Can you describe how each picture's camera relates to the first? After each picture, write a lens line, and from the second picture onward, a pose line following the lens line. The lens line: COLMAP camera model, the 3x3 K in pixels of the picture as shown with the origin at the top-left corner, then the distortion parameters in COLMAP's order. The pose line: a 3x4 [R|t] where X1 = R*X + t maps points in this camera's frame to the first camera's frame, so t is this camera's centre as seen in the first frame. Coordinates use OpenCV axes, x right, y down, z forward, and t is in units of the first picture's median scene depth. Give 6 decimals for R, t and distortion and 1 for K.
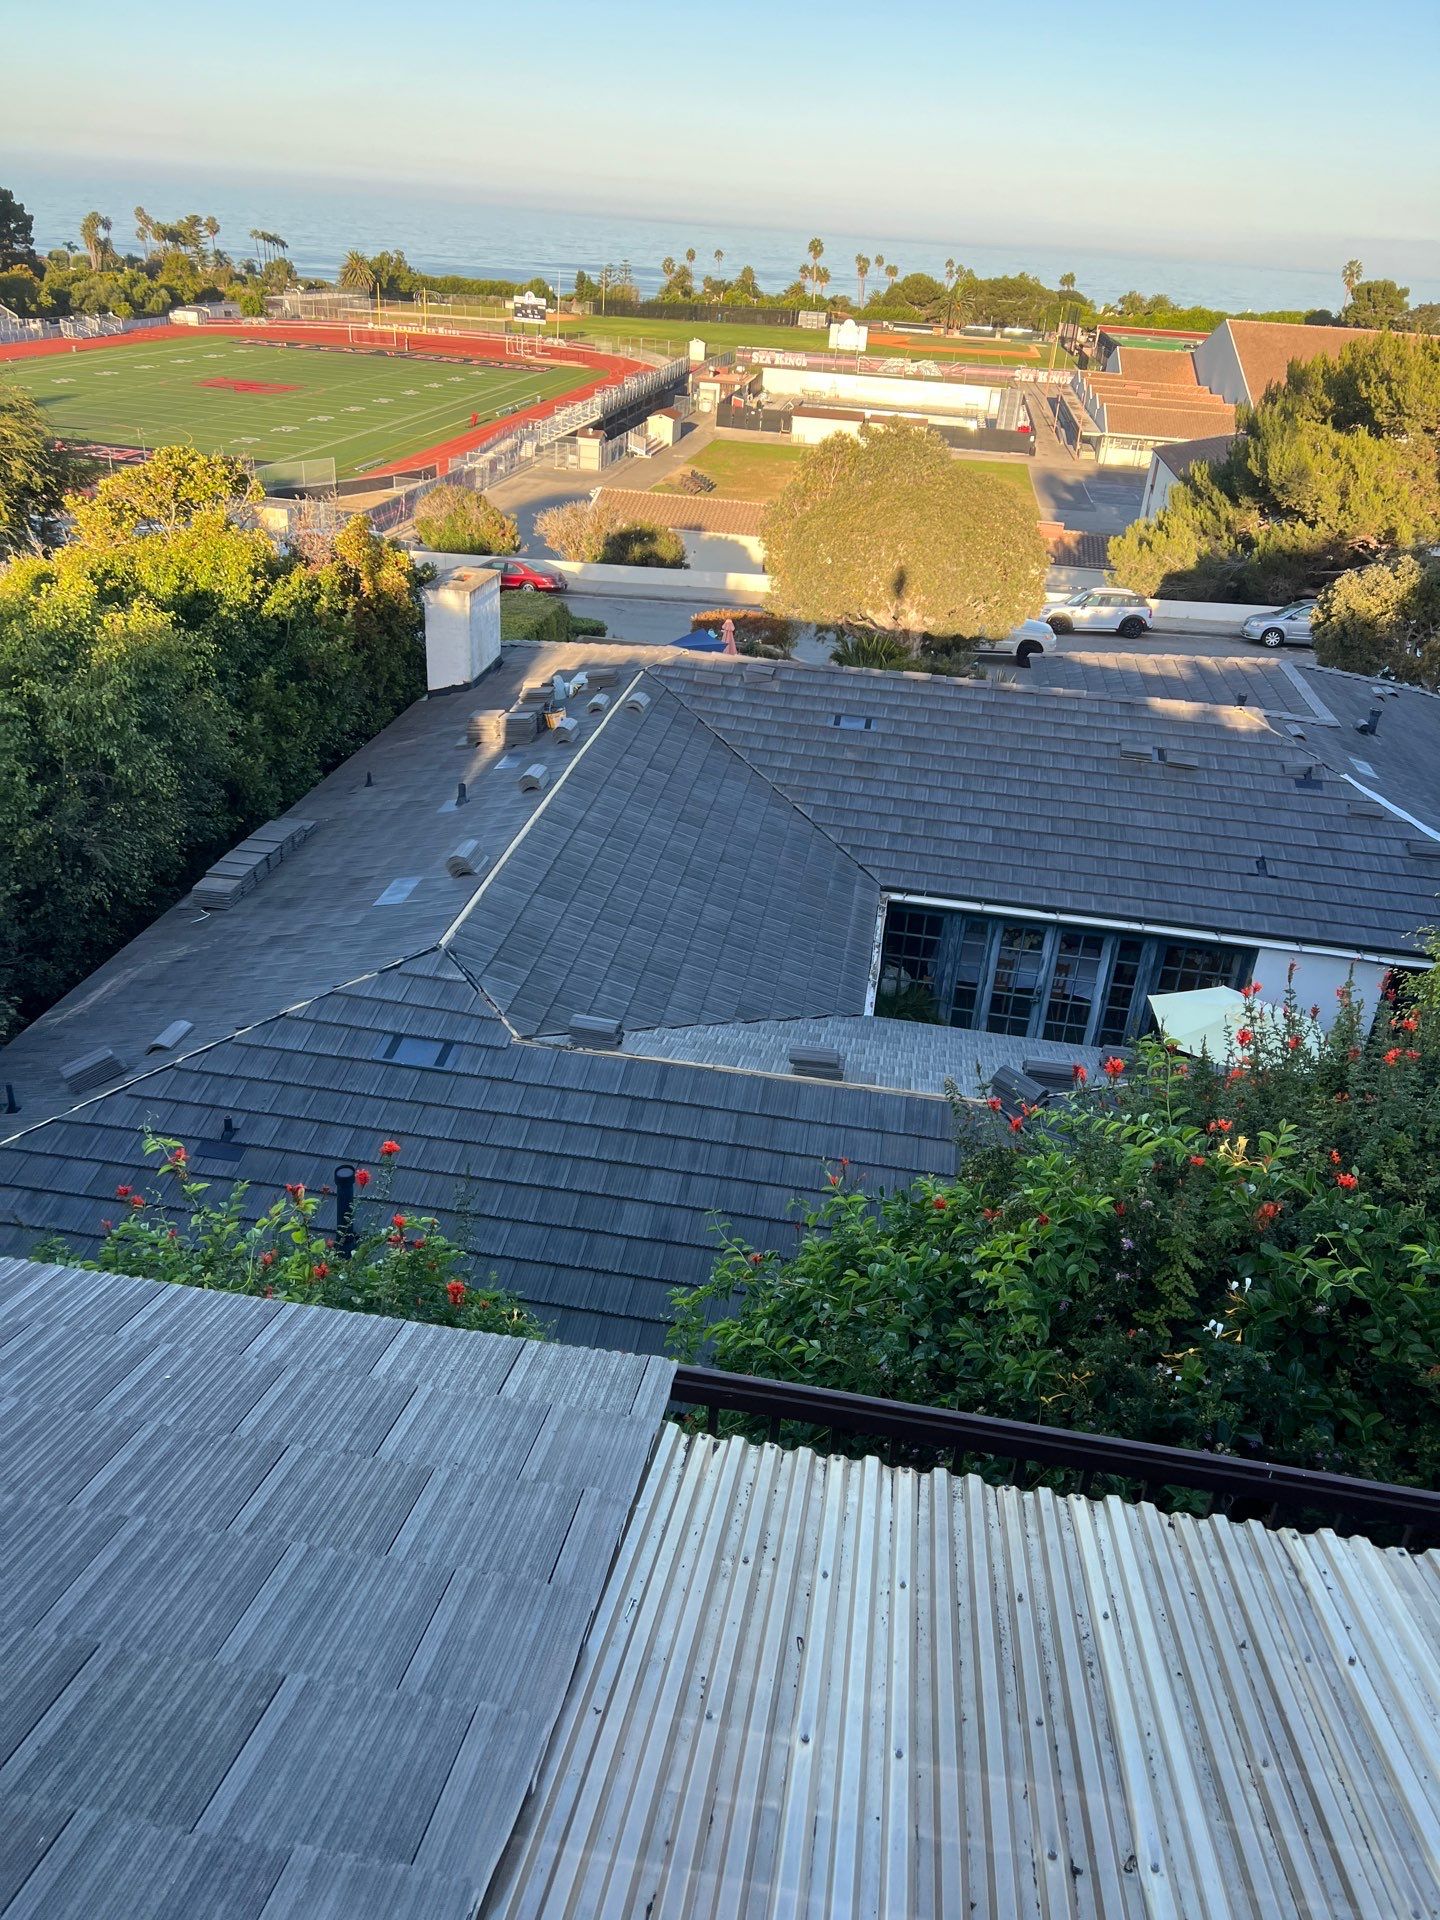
lens RADIAL K [[1452.8, 0, 704.0], [0, 1452.8, 963.1], [0, 0, 1]] dist [0.002672, 0.003718]
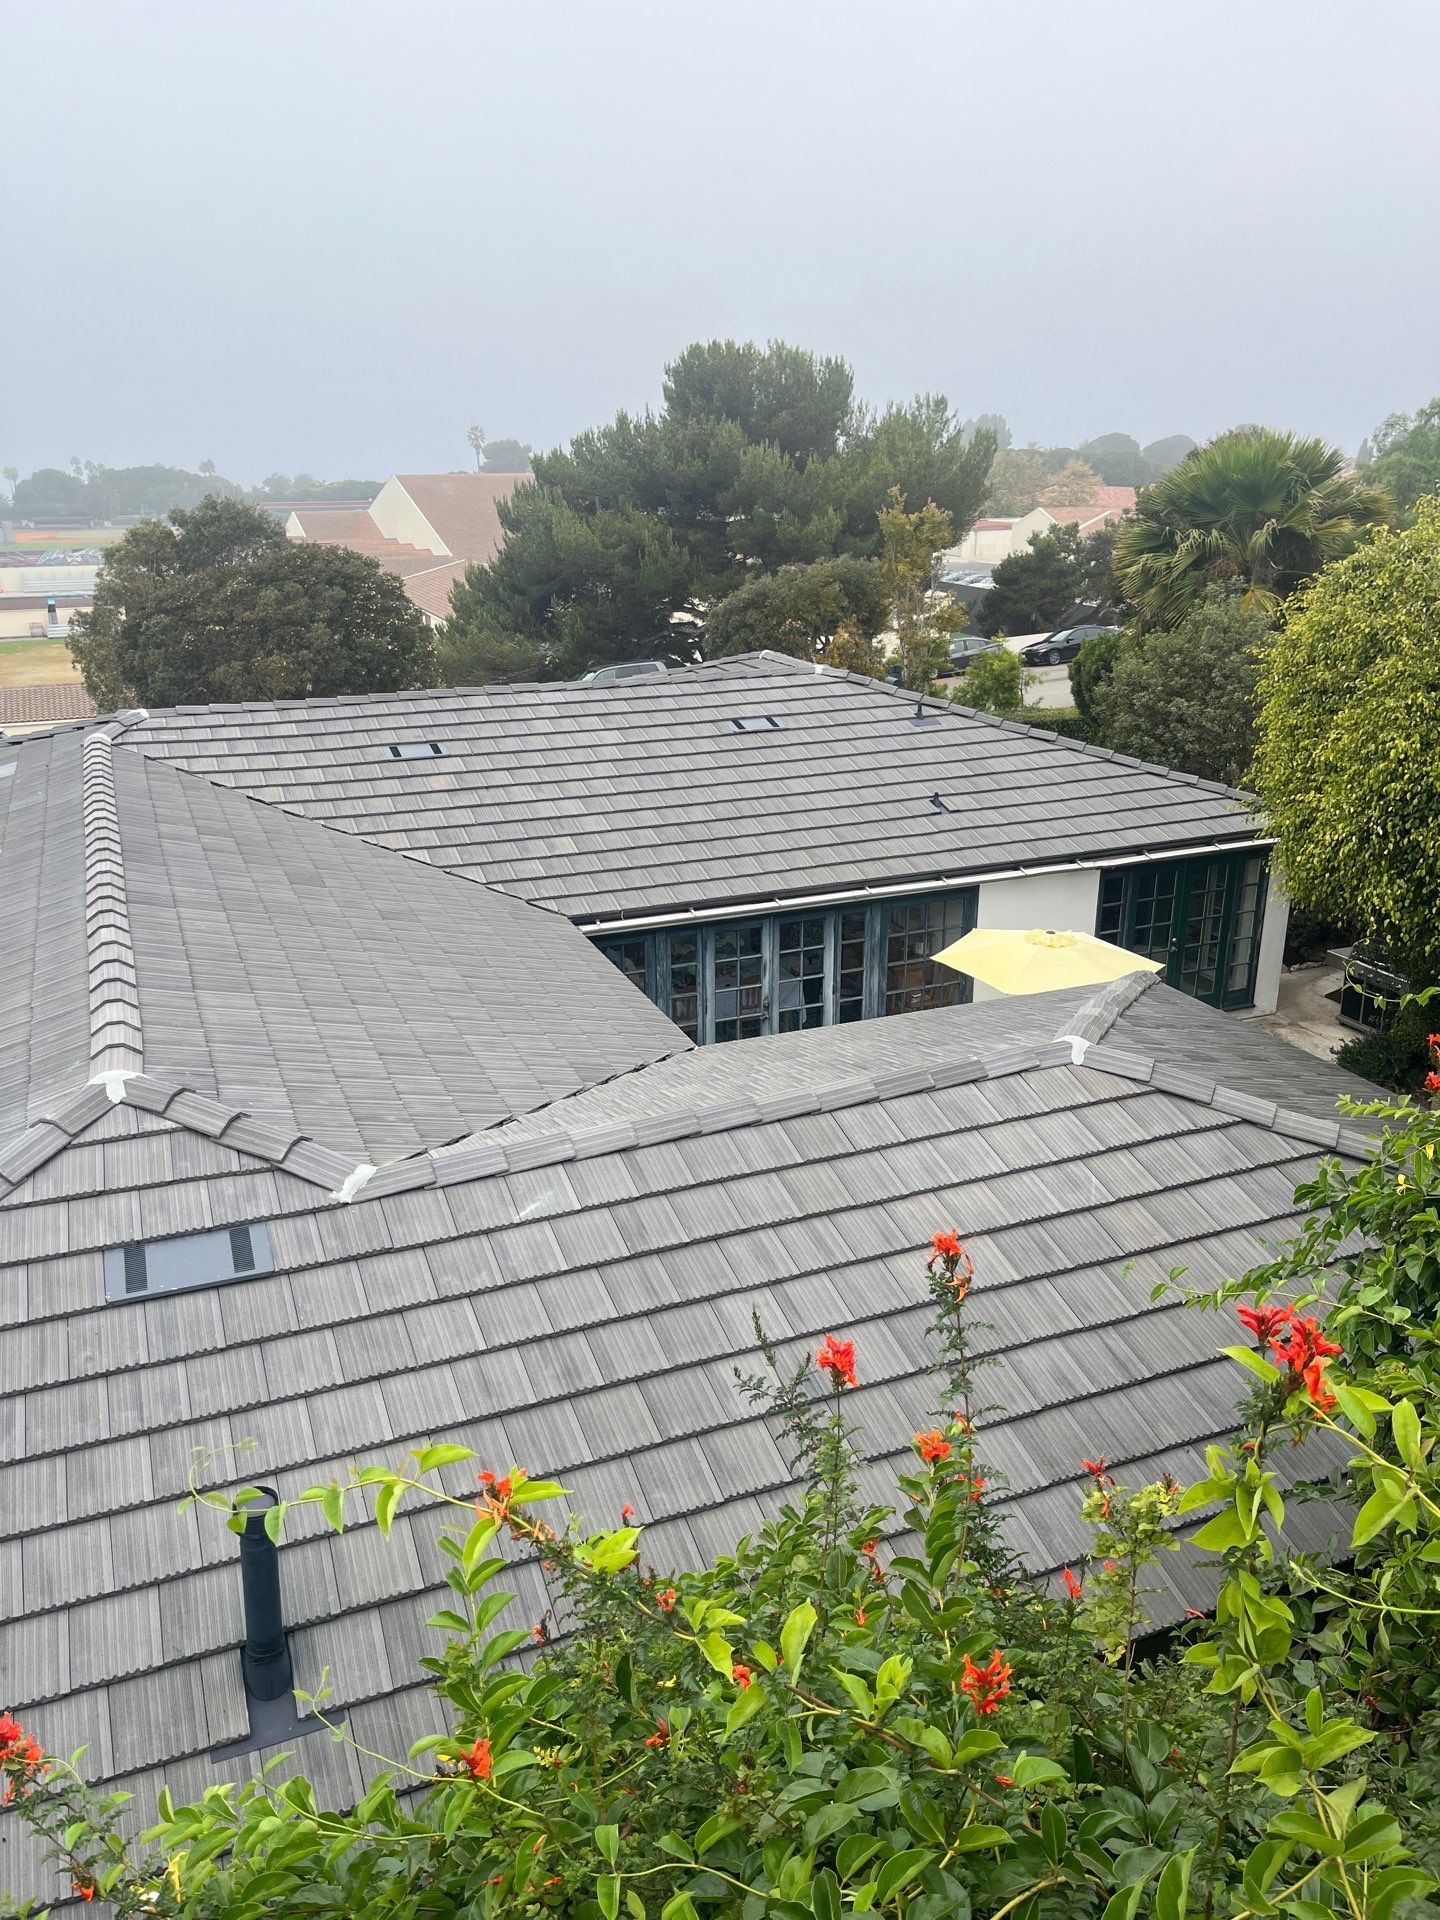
lens RADIAL K [[1452.8, 0, 704.0], [0, 1452.8, 963.1], [0, 0, 1]] dist [0.002672, 0.003718]
pose [[0.842518, -0.235340, 0.484539, -0.187200], [0.295111, 0.954169, -0.049701, 0.027843], [-0.450636, 0.184867, 0.873356, 0.309534]]
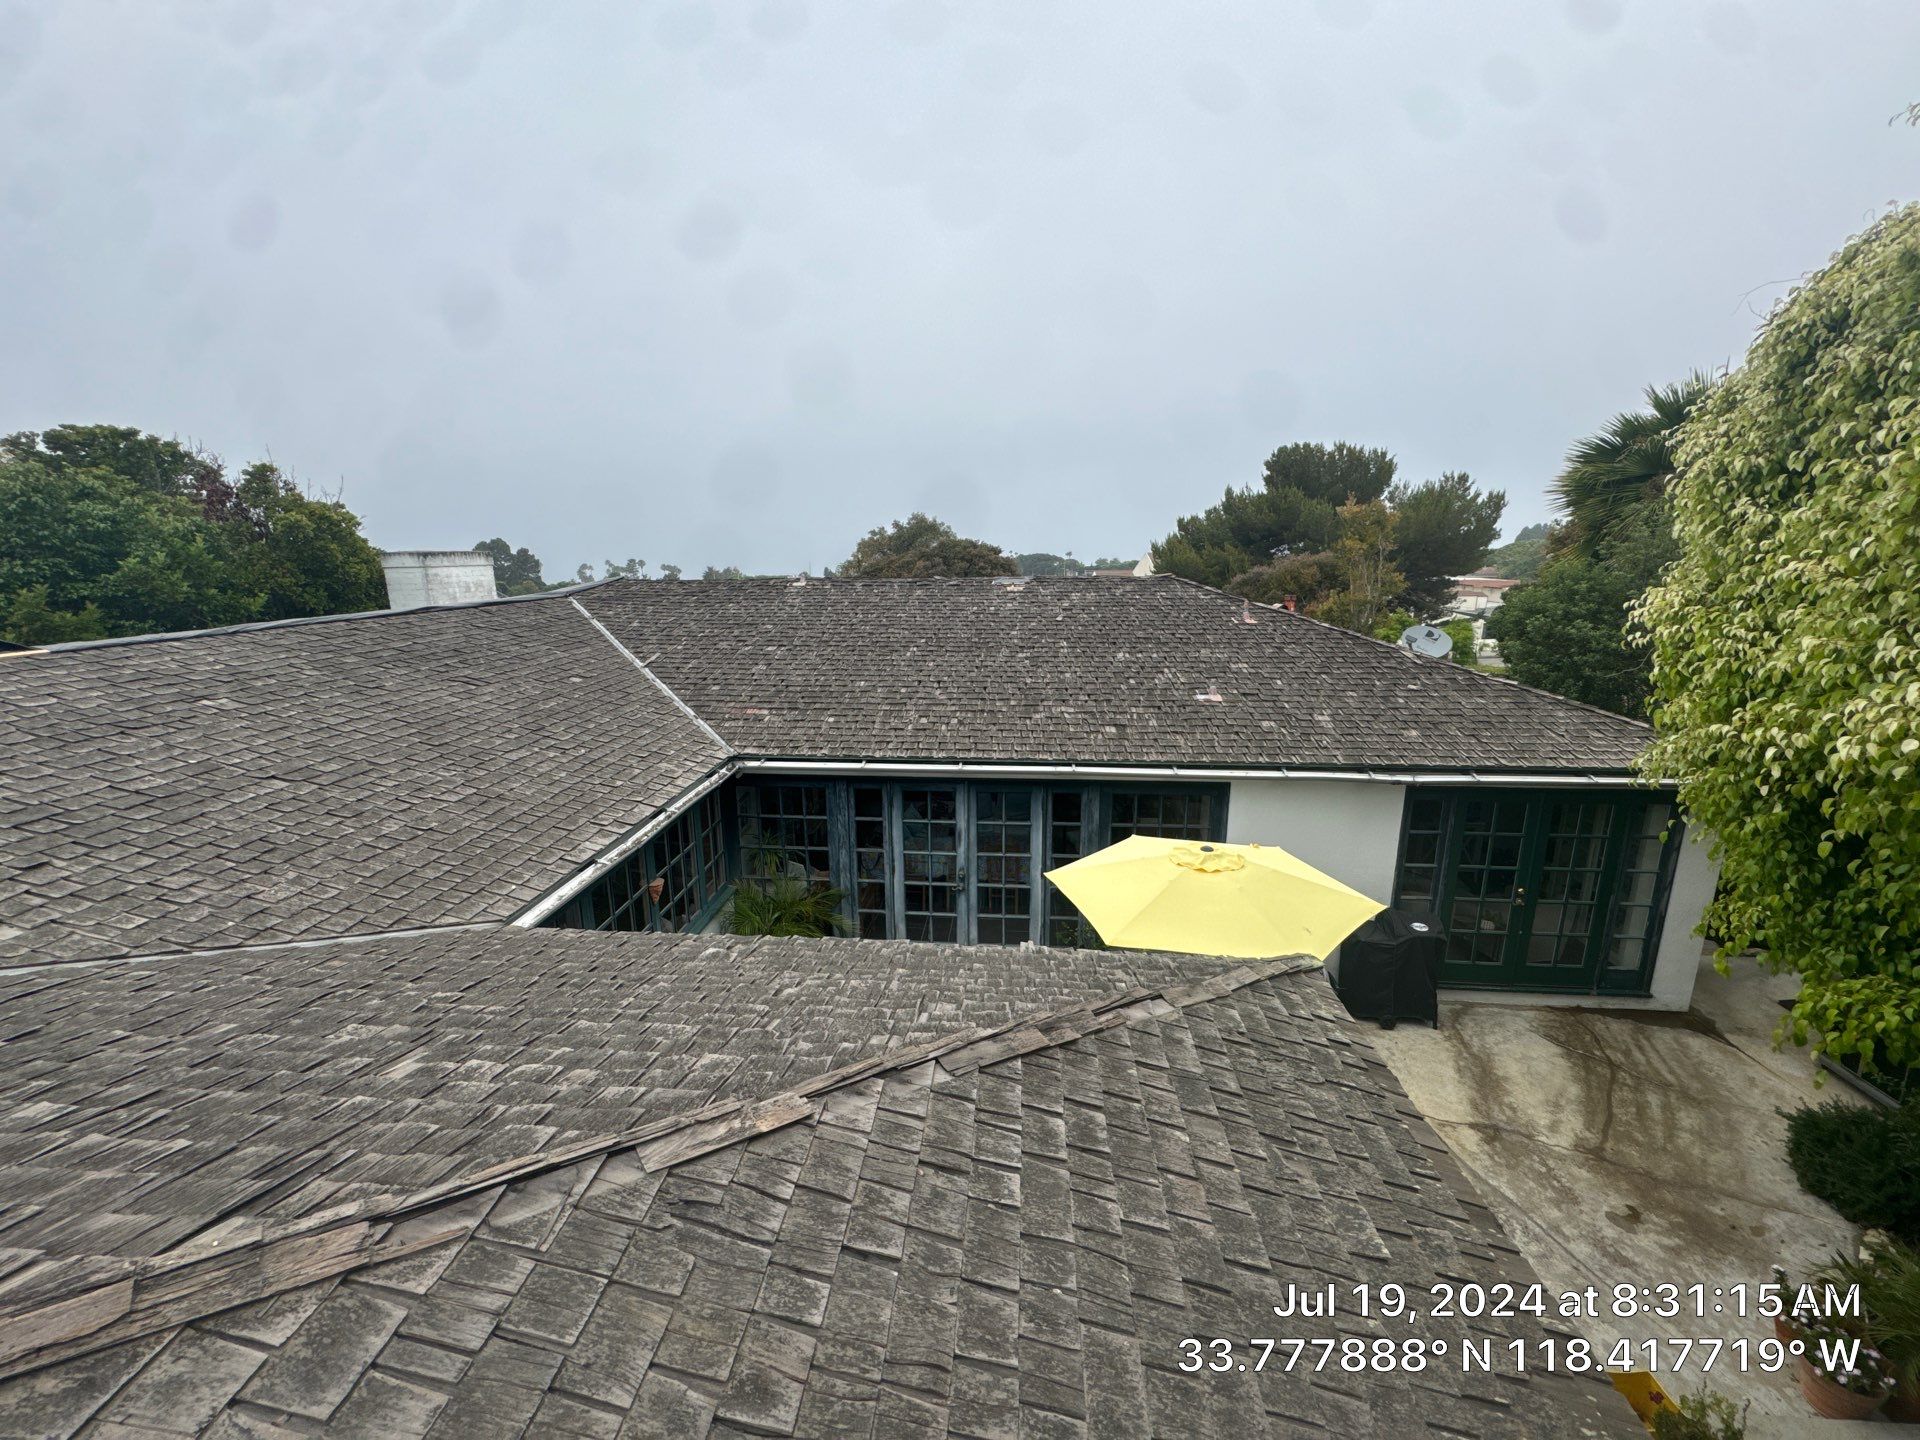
lens RADIAL K [[745.9, 0, 960.0], [0, 745.9, 720.0], [0, 0, 1]] dist [0.000442, 0.000010]
pose [[0.993147, -0.080819, 0.084426, 0.205758], [0.099426, 0.963941, -0.246845, 0.037930], [-0.061432, 0.253548, 0.965370, 0.607272]]
